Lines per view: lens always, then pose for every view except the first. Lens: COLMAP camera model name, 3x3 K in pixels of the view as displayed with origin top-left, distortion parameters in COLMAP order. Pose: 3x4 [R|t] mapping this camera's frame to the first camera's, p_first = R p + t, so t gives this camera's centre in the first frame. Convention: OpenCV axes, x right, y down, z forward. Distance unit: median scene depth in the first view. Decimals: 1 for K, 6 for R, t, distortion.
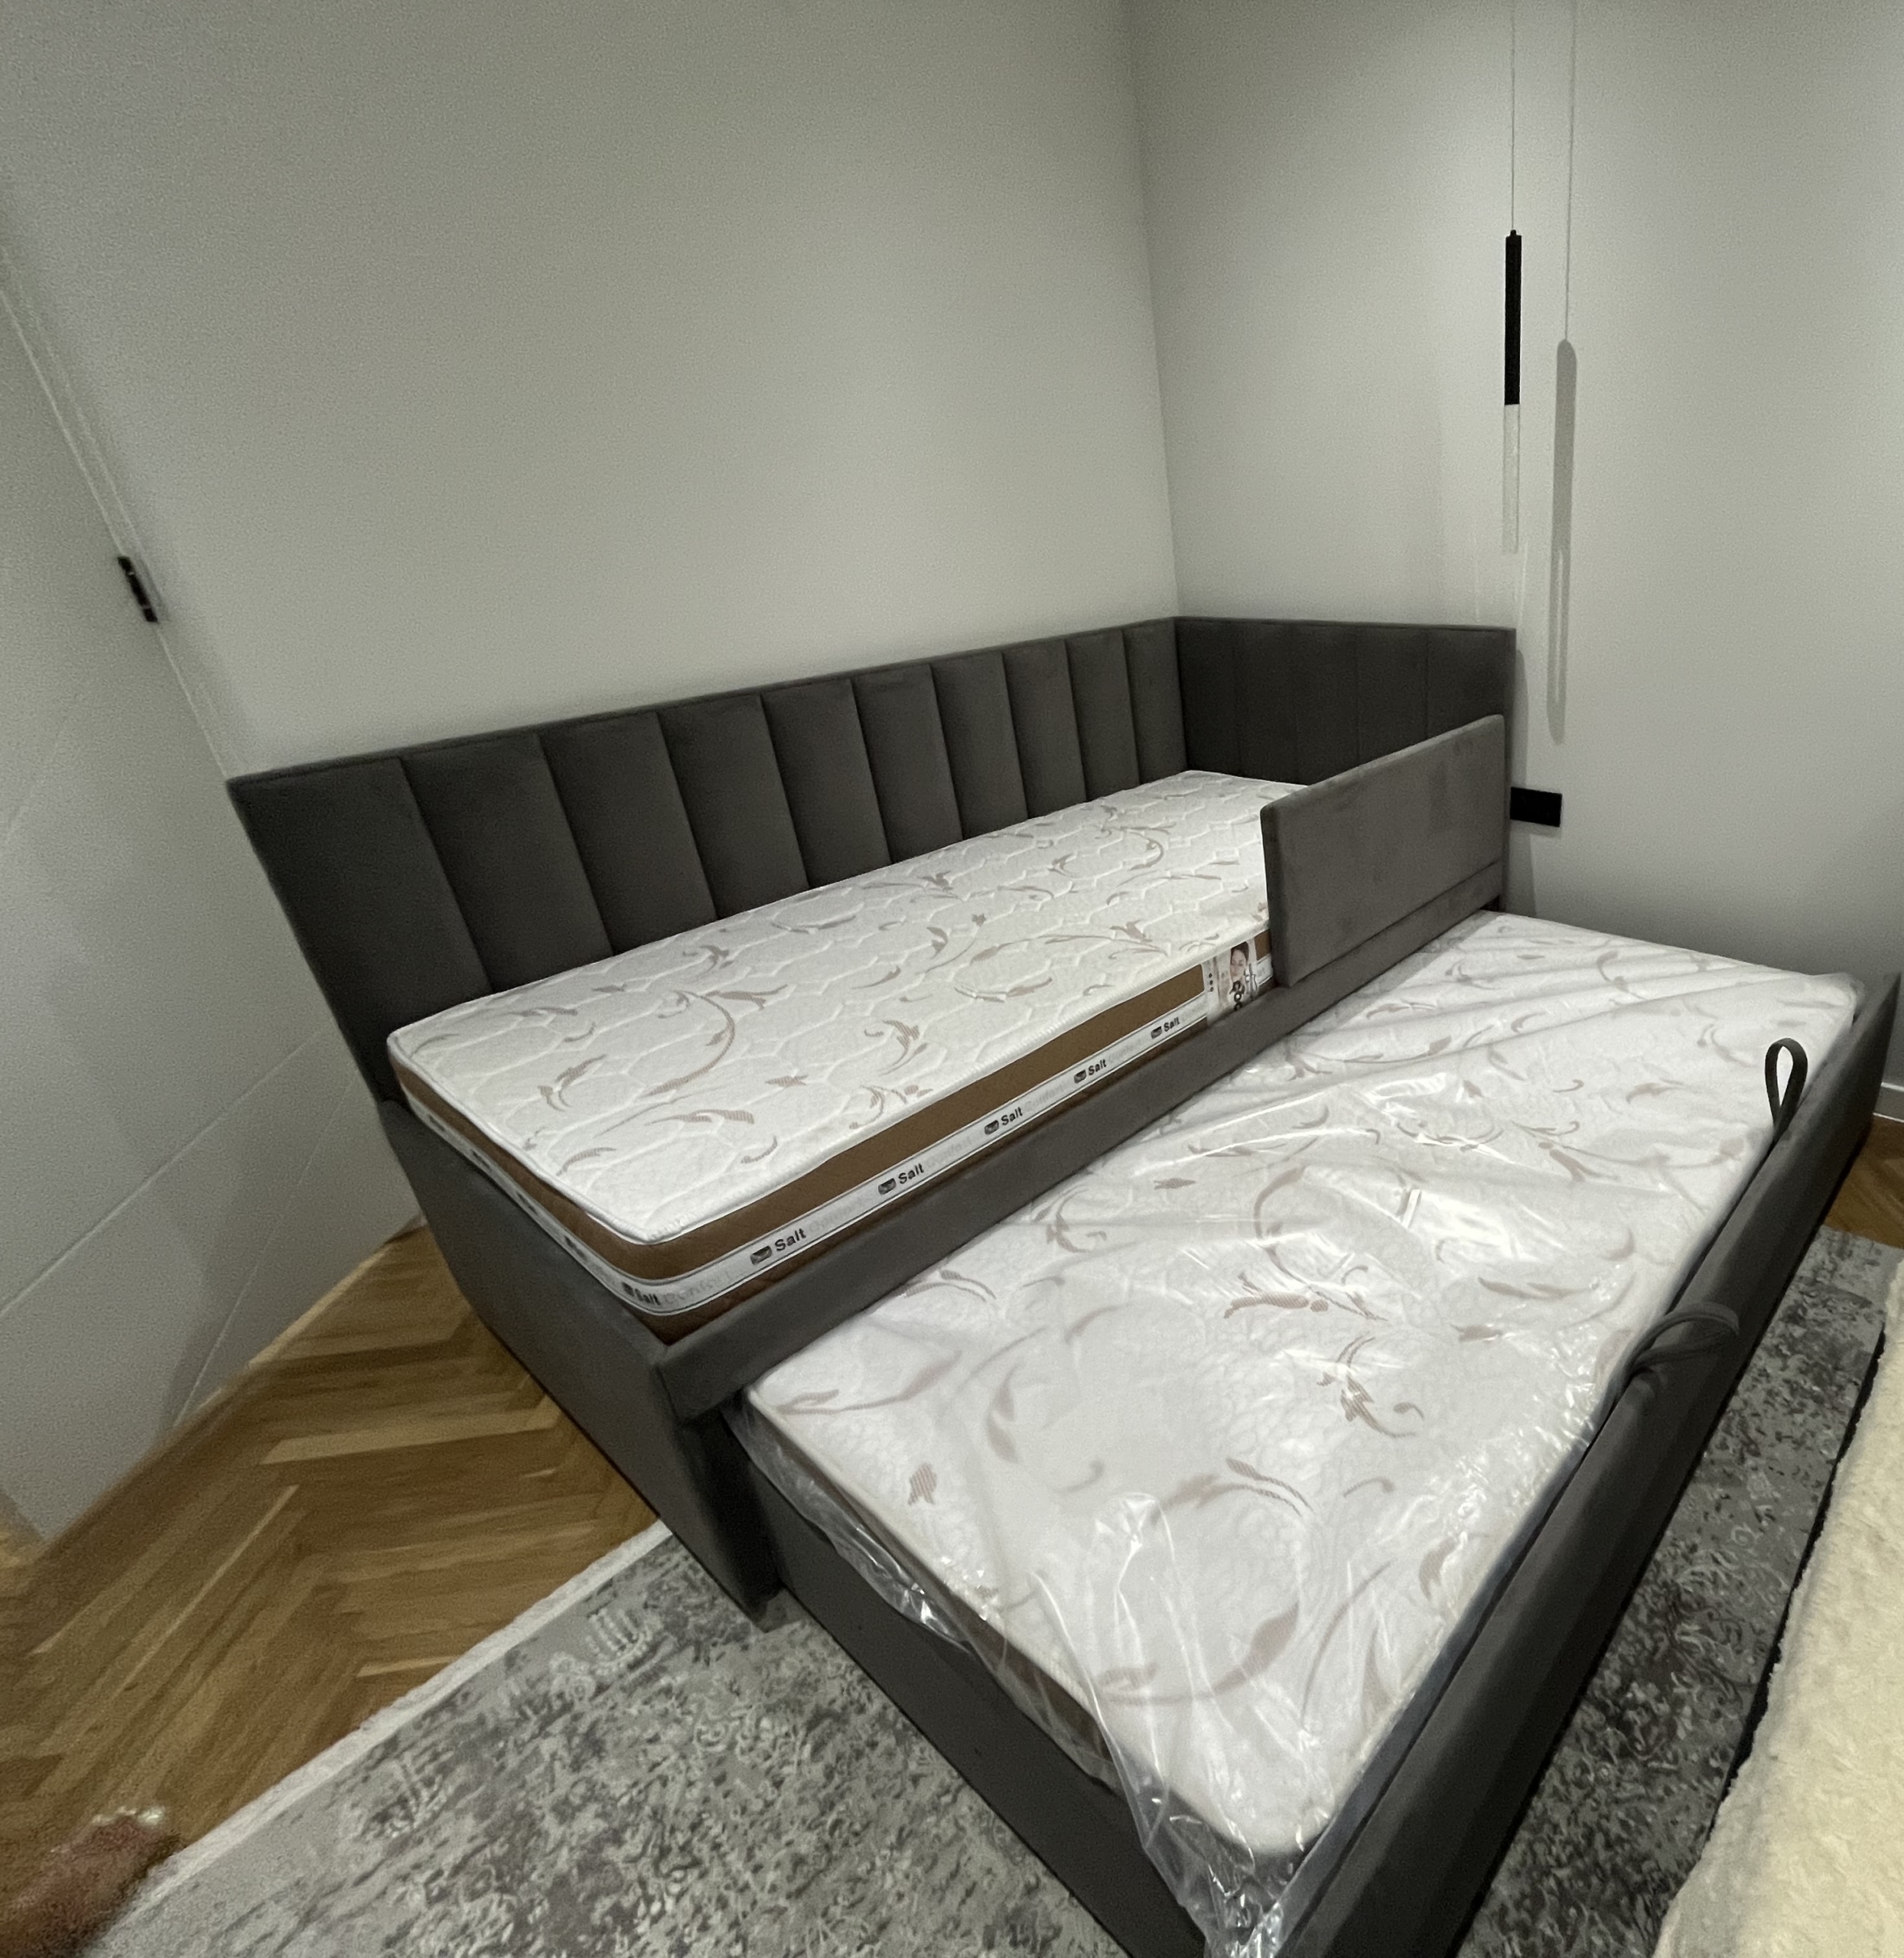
lens RADIAL K [[1048.2, 0, 1305.4], [0, 1048.2, 979.3], [0, 0, 1]] dist [-0.005041, -0.000063]
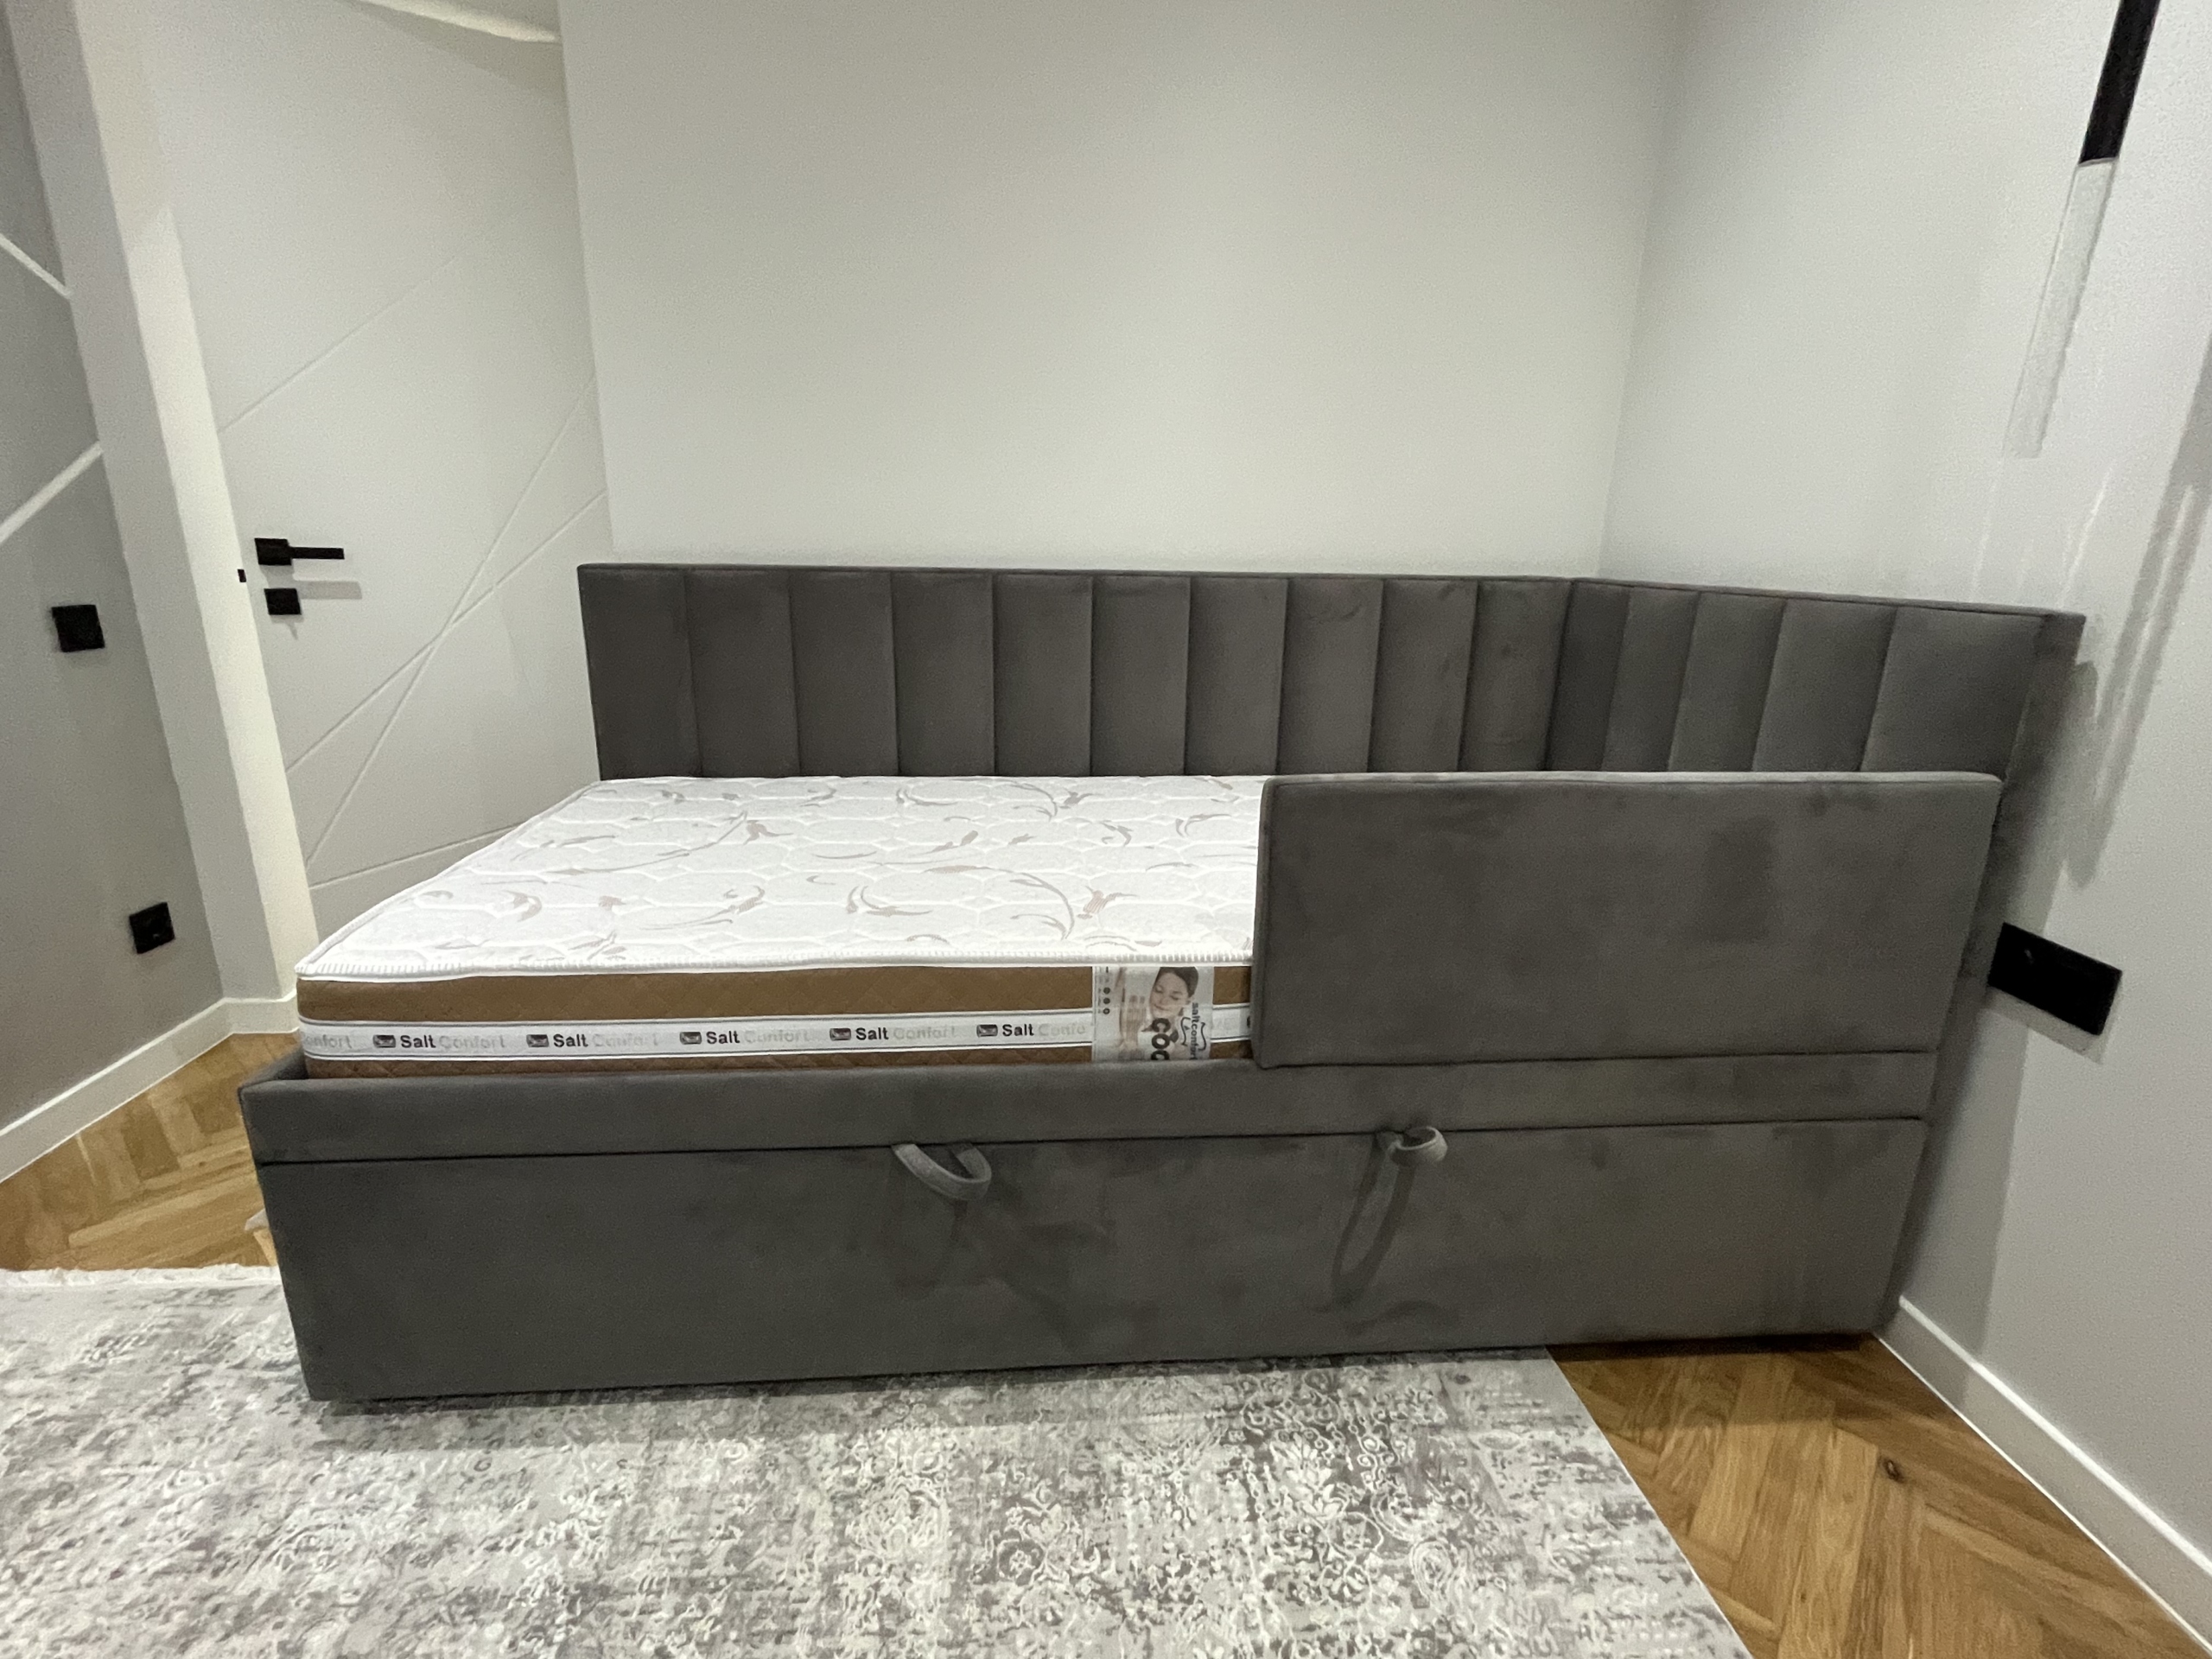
lens RADIAL K [[1021.2, 0, 1106.0], [0, 1021.2, 829.5], [0, 0, 1]] dist [-0.000737, -0.000428]
pose [[0.659260, 0.260666, -0.705287, 0.471389], [-0.359053, 0.933271, 0.009305, -0.144918], [0.660649, 0.247101, 0.708861, 0.683093]]
